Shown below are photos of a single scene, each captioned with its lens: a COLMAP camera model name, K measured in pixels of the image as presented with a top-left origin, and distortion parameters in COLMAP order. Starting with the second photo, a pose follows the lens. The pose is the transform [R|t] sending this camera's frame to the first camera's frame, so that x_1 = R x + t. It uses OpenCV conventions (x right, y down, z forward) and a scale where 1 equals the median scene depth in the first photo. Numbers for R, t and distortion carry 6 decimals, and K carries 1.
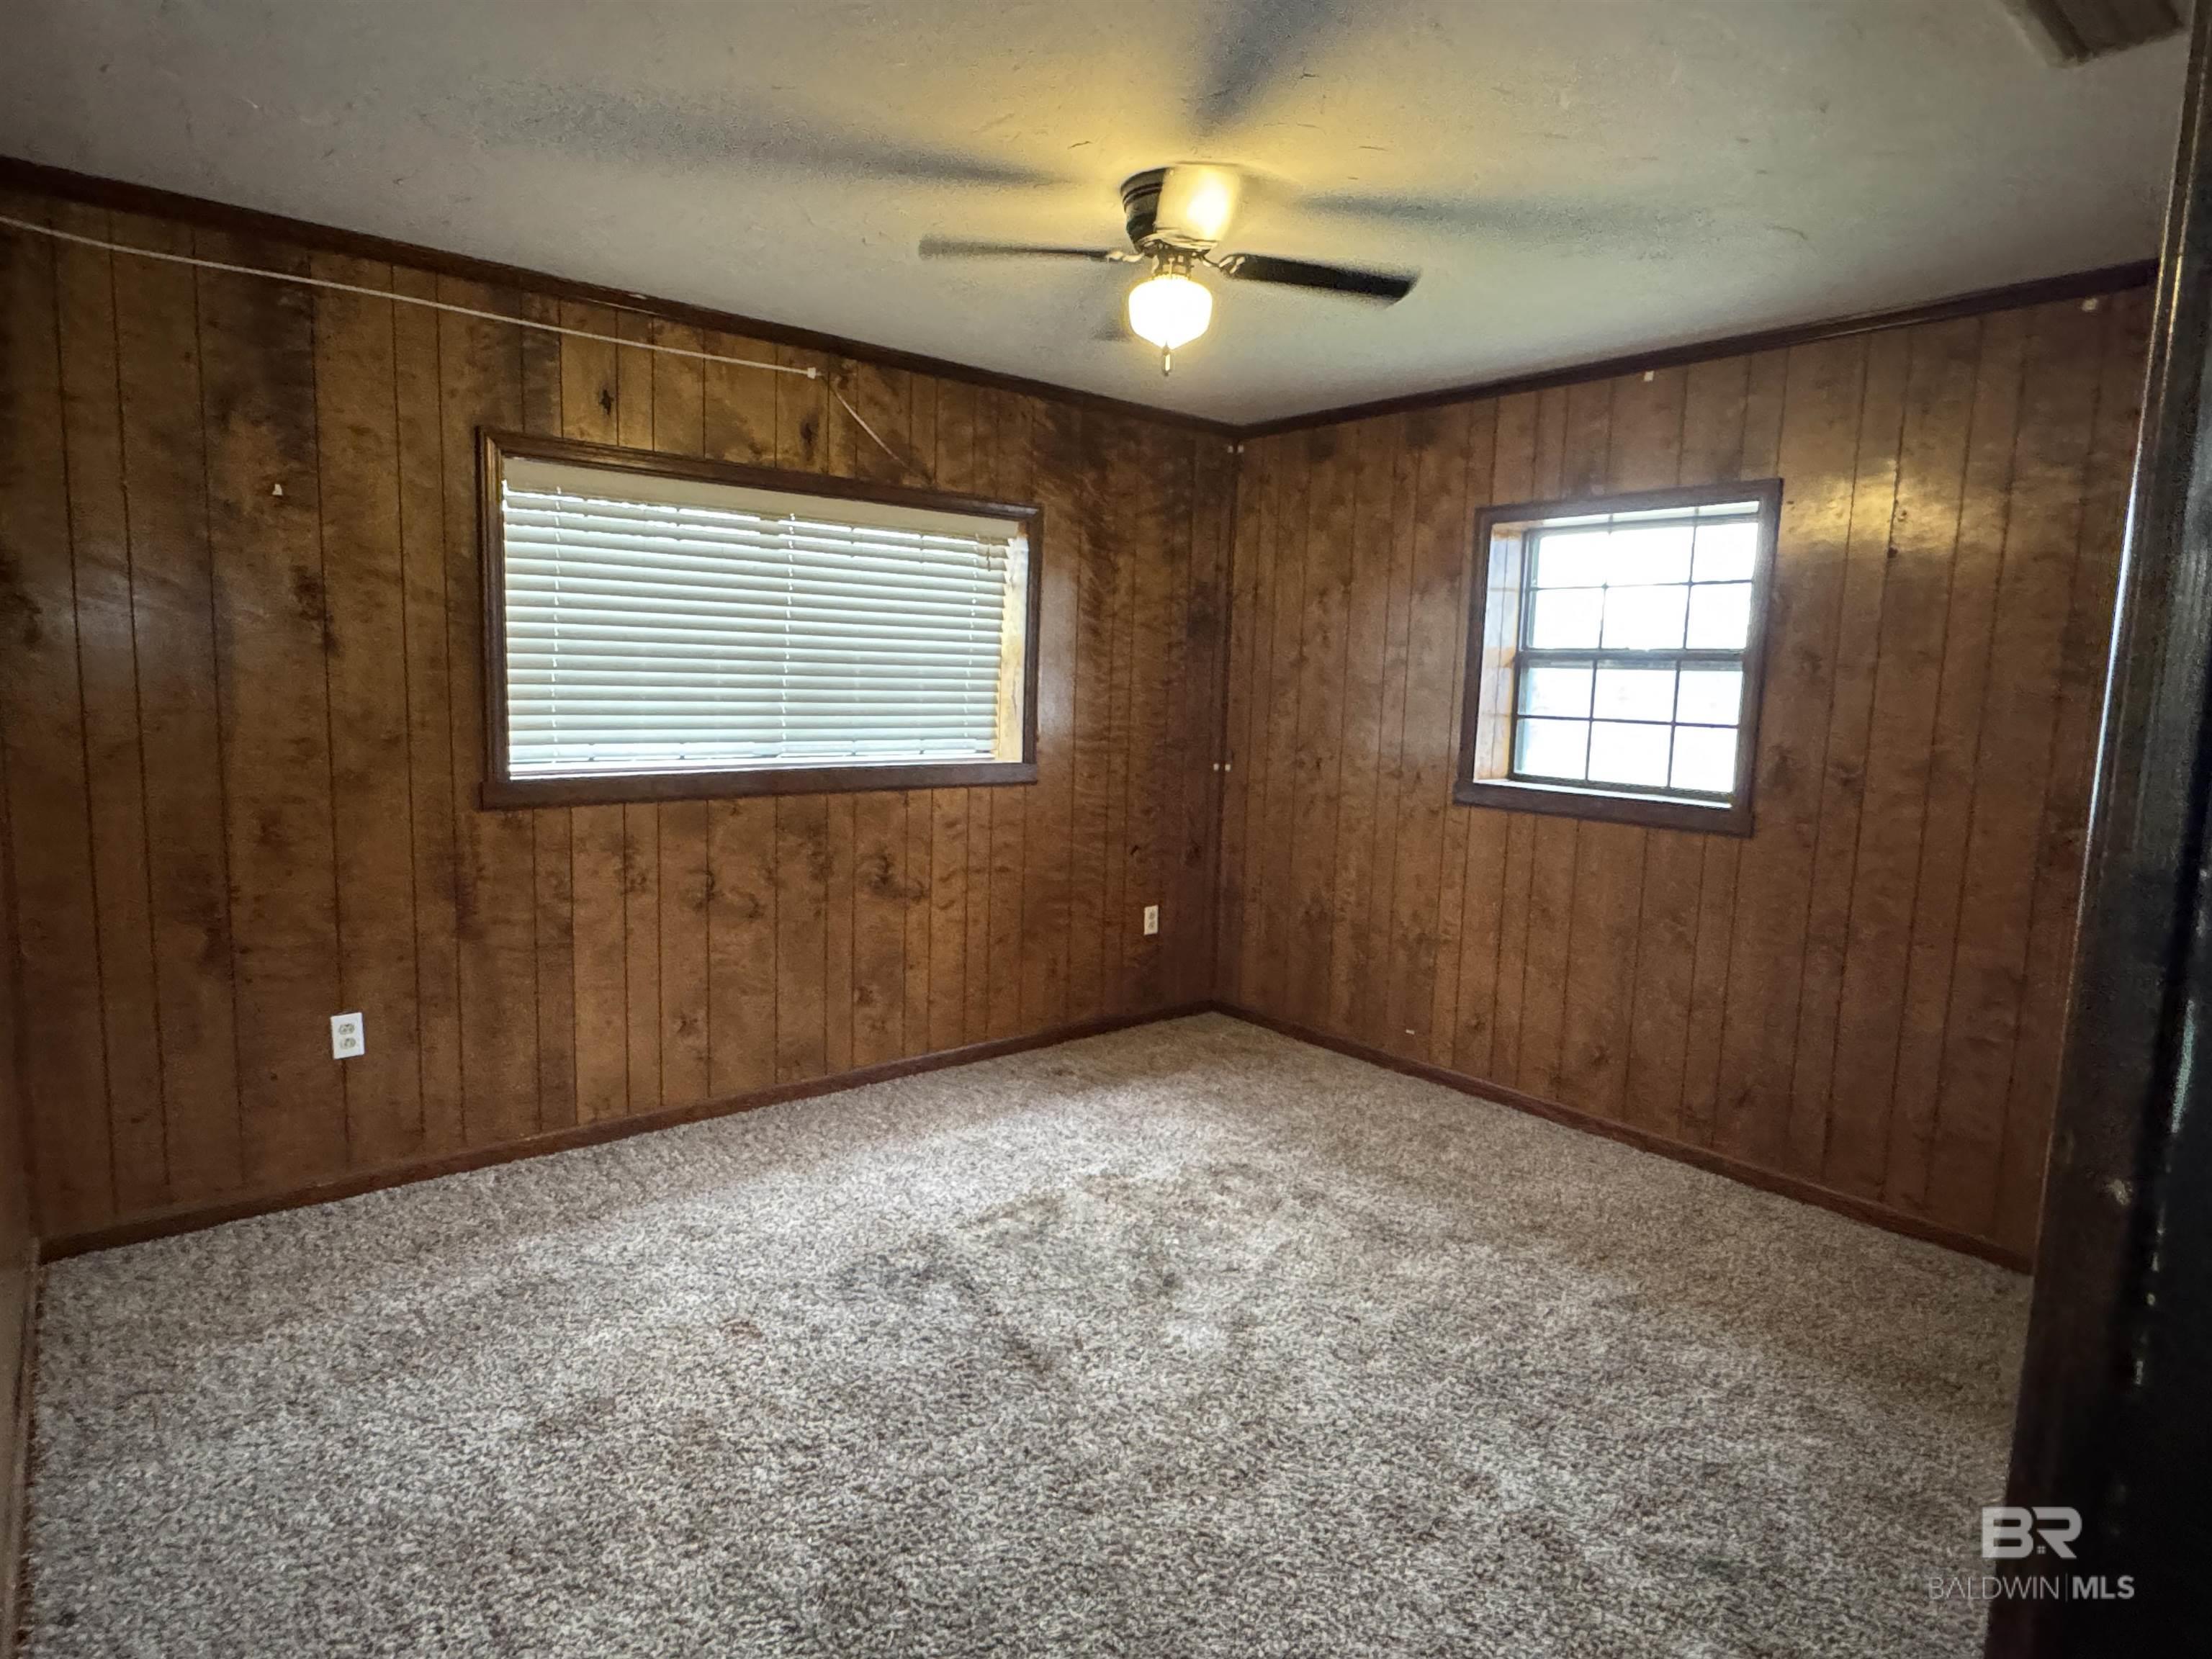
lens RADIAL K [[1229.0, 0, 1106.0], [0, 1229.0, 829.5], [0, 0, 1]] dist [0.001799, 0.000800]
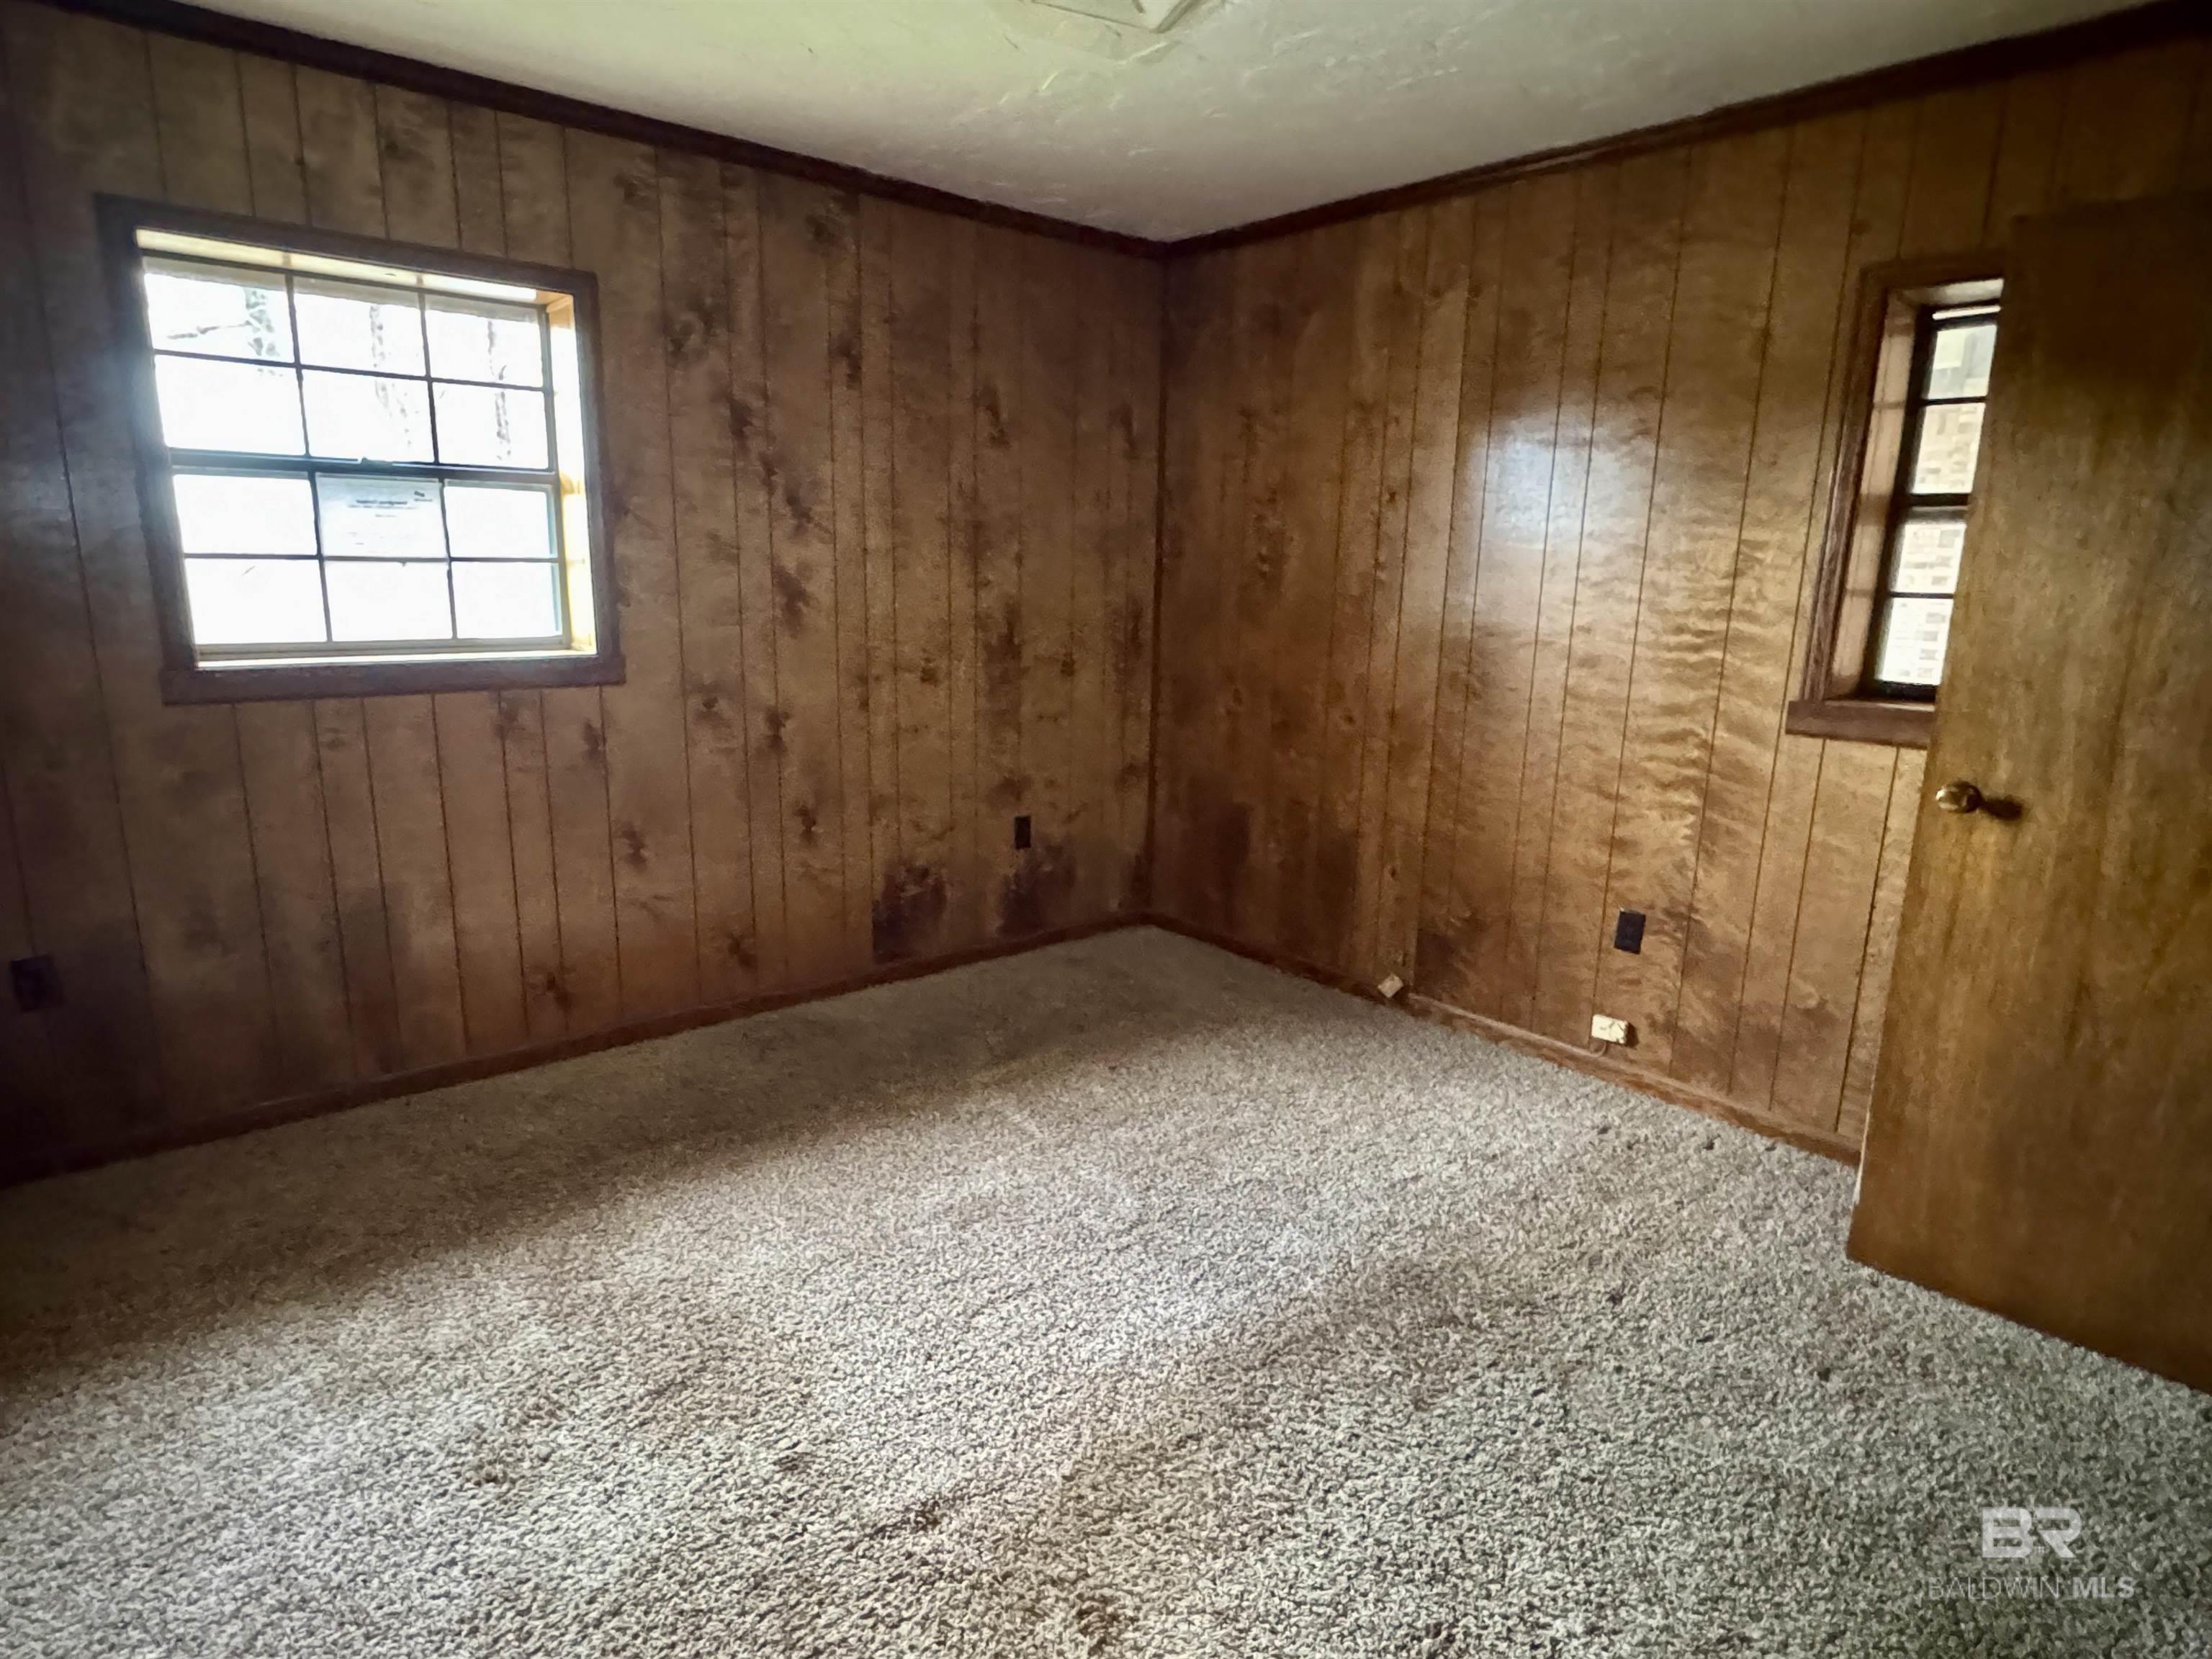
lens RADIAL K [[1208.6, 0, 1106.0], [0, 1208.6, 829.5], [0, 0, 1]] dist [0.002365, 0.000420]
pose [[-0.013795, -0.269147, 0.963000, -0.396480], [0.090304, 0.958821, 0.269273, -0.102994], [-0.995819, 0.090677, 0.011078, 0.657921]]
